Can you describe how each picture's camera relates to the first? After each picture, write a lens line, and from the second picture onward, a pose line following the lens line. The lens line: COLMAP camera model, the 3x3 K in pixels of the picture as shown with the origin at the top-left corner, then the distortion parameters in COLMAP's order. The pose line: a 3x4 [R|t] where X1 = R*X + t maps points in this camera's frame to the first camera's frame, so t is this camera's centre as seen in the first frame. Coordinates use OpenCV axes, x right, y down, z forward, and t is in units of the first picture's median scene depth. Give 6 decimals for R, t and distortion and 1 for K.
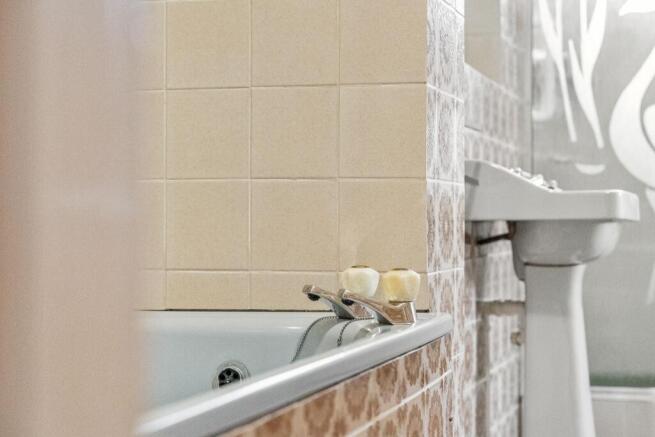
lens RADIAL K [[1332.2, 0, 327.8], [0, 1332.2, 218.1], [0, 0, 1]] dist [0.048941, 0.000000]
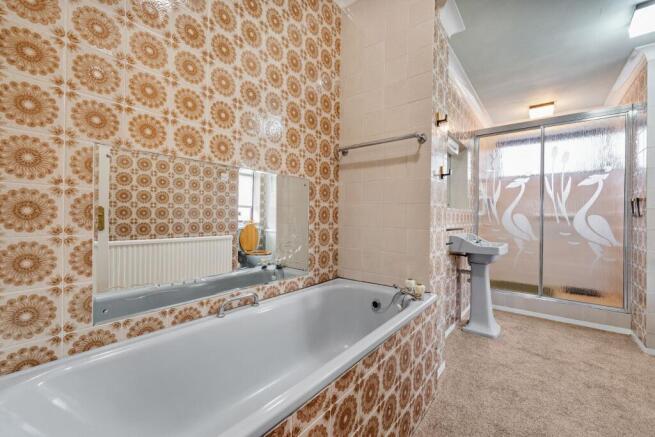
lens RADIAL K [[271.9, 0, 326.7], [0, 271.9, 215.8], [0, 0, 1]] dist [0.005139, 0.000736]
pose [[0.924726, 0.012560, -0.380426, 0.059627], [-0.013279, 0.999912, 0.000735, -0.084709], [0.380402, 0.004373, 0.924811, 0.141707]]
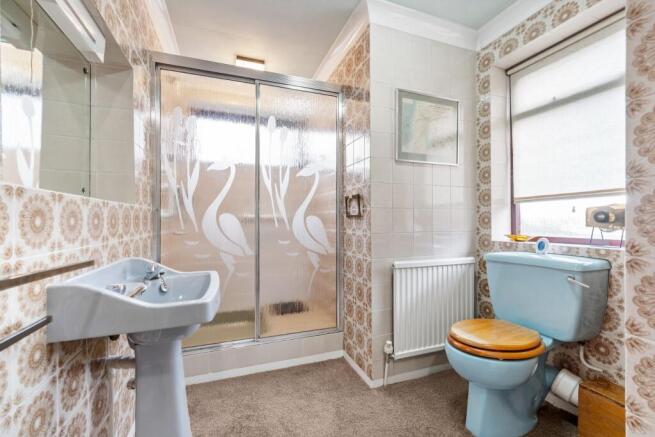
lens RADIAL K [[271.9, 0, 328.9], [0, 271.9, 215.7], [0, 0, 1]] dist [0.005139, 0.000736]
pose [[0.791834, 0.009793, 0.610658, 0.126149], [-0.002072, 0.999909, -0.013349, -0.087794], [-0.610733, 0.009305, 0.791782, 0.629226]]
